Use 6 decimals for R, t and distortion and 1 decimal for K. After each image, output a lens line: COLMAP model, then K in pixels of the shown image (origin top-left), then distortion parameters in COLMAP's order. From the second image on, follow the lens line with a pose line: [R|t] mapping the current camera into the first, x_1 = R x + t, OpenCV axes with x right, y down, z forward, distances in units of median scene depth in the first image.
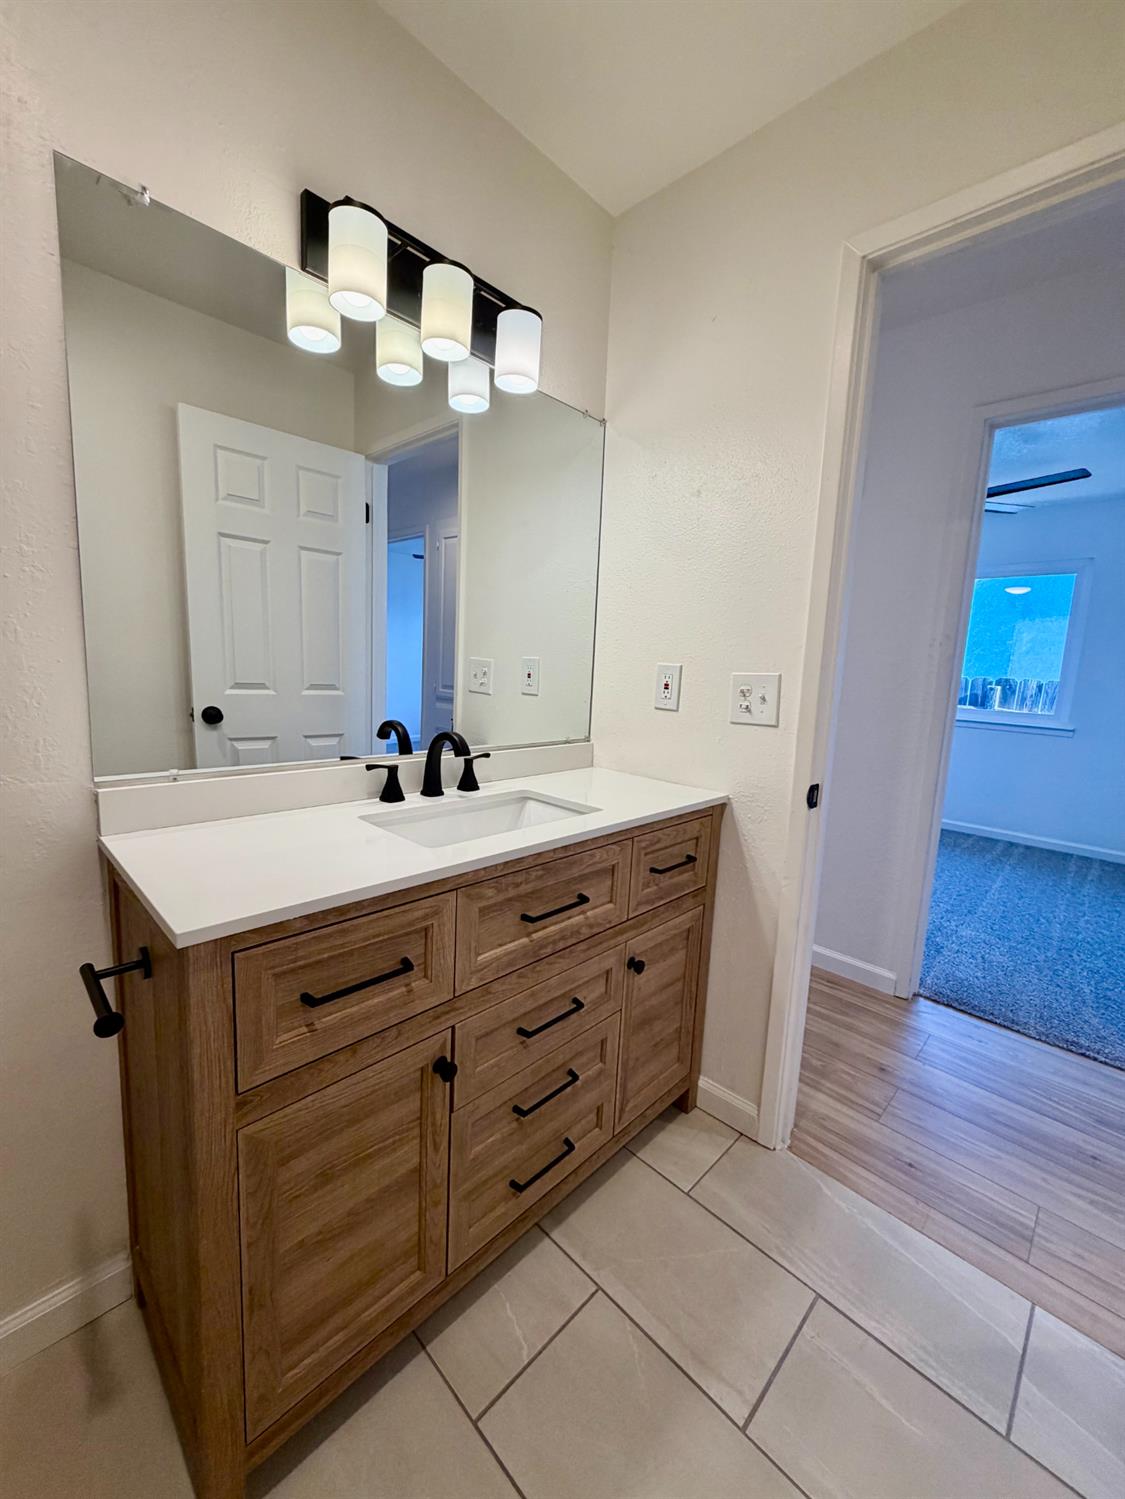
lens RADIAL K [[595.8, 0, 568.5], [0, 595.8, 750.4], [0, 0, 1]] dist [-0.000160, 0.000353]
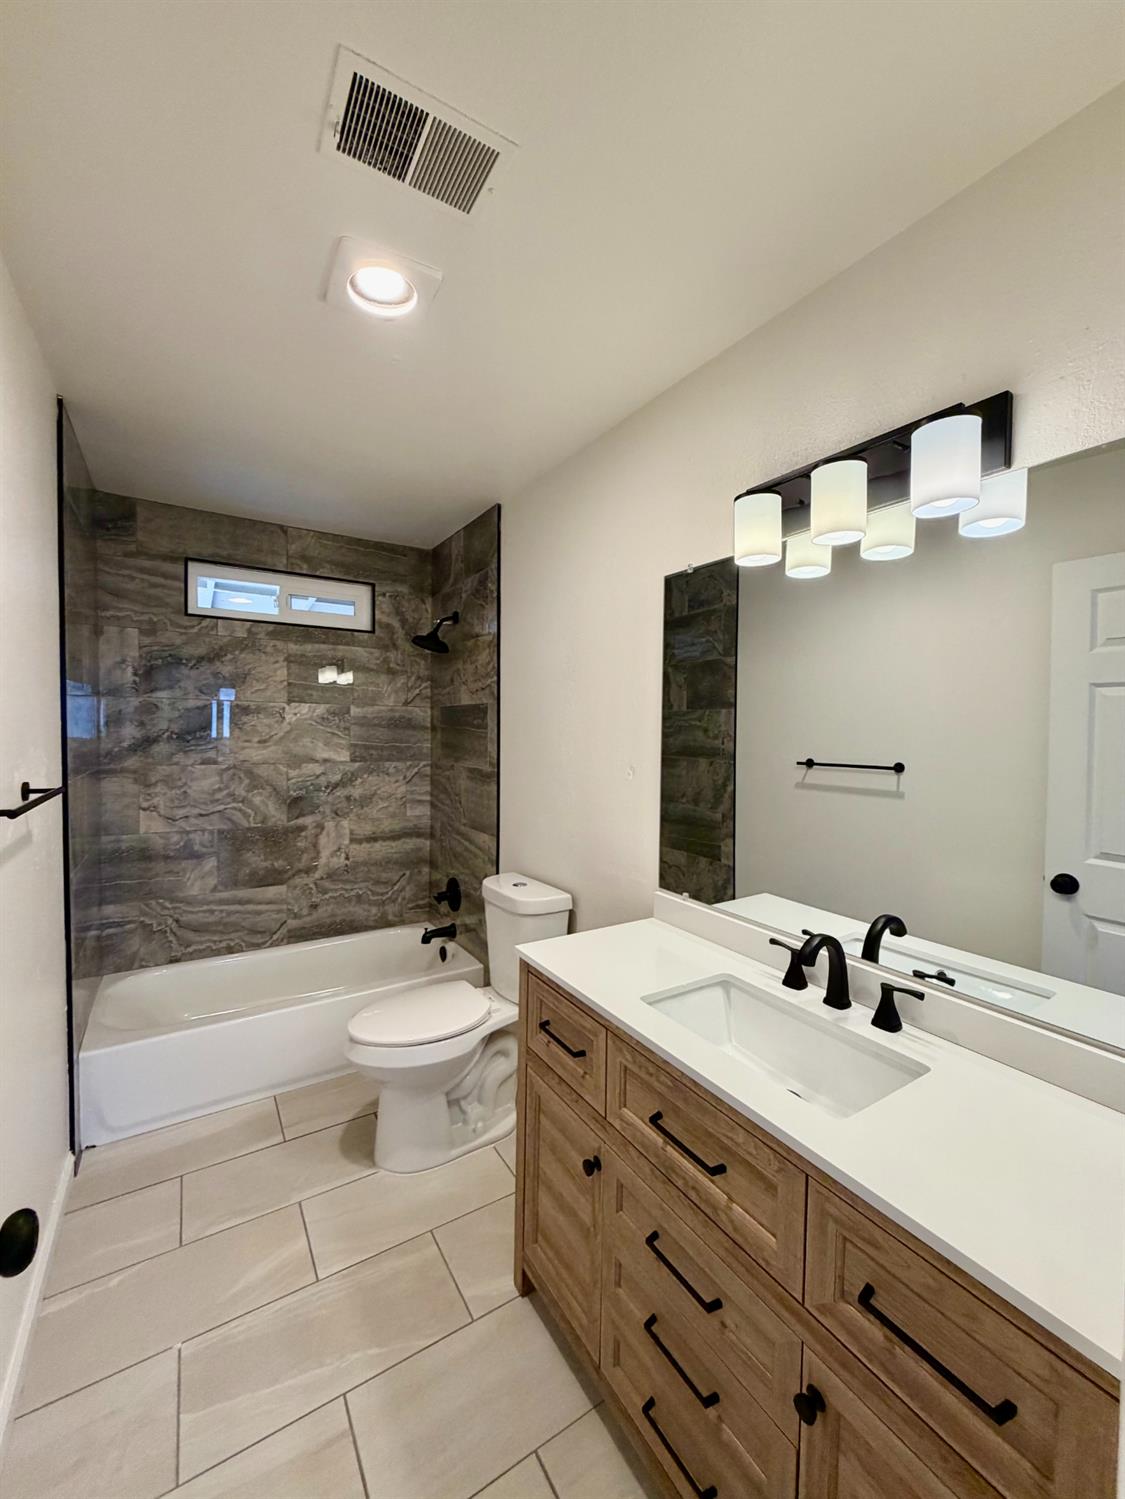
lens RADIAL K [[595.8, 0, 569.1], [0, 595.8, 746.4], [0, 0, 1]] dist [-0.000160, 0.000353]
pose [[-0.235216, -0.018679, -0.971764, 0.792995], [-0.168513, 0.985457, 0.021846, -0.275967], [0.957224, 0.168893, -0.234943, 0.822050]]
